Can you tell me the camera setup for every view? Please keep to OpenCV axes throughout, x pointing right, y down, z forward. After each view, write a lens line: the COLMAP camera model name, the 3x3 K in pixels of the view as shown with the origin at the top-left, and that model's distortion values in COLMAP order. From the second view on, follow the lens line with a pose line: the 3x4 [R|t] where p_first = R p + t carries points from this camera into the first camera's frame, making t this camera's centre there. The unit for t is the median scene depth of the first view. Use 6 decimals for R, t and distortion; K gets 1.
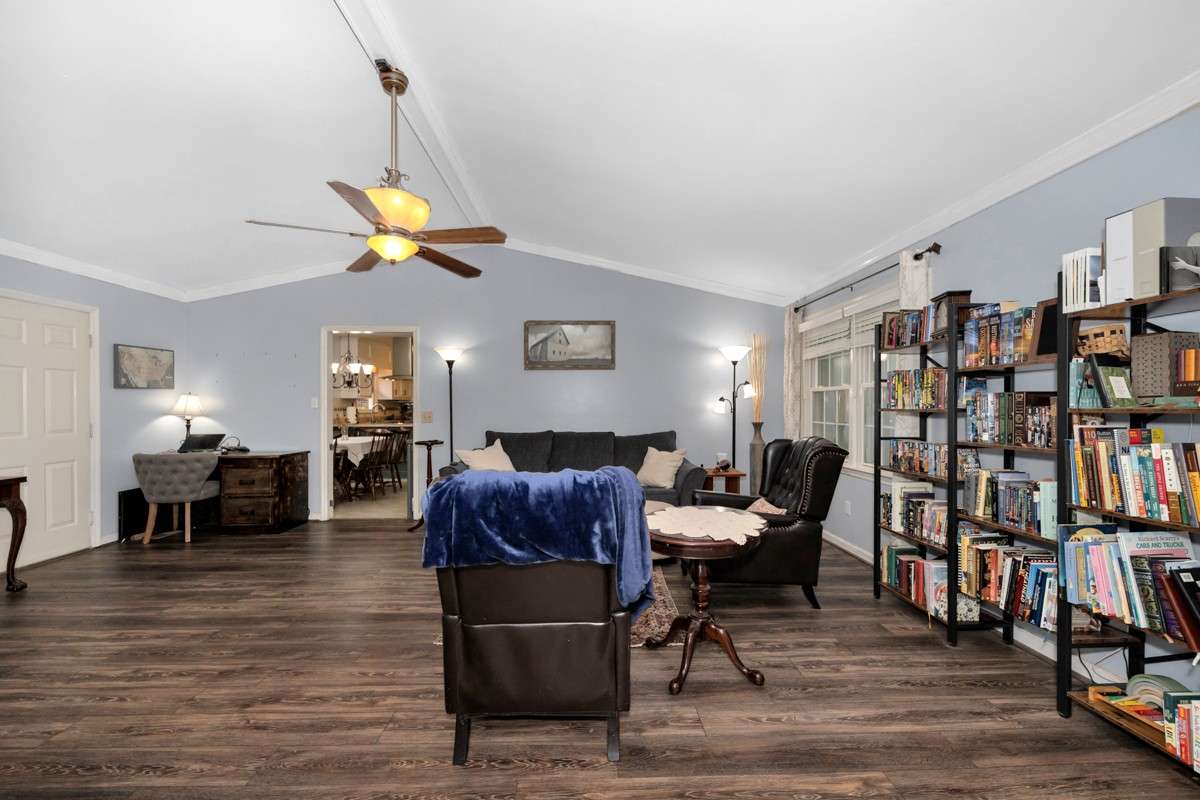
lens RADIAL K [[479.4, 0, 608.0], [0, 479.4, 408.2], [0, 0, 1]] dist [-0.002185, -0.000409]
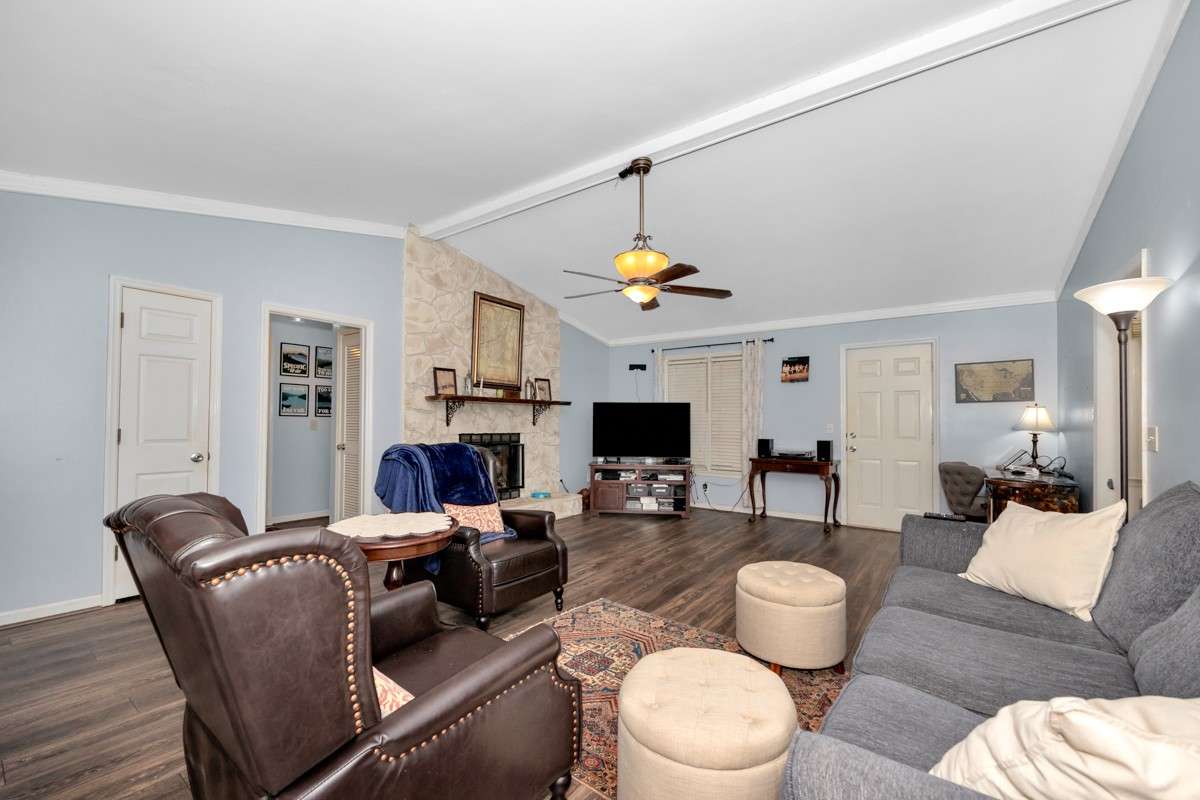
lens RADIAL K [[470.3, 0, 601.0], [0, 470.3, 414.9], [0, 0, 1]] dist [-0.000105, -0.000038]
pose [[-0.616611, -0.015108, -0.787123, 0.339231], [-0.009516, 0.999886, -0.011737, 0.006721], [0.787211, 0.000253, -0.616684, 0.931536]]
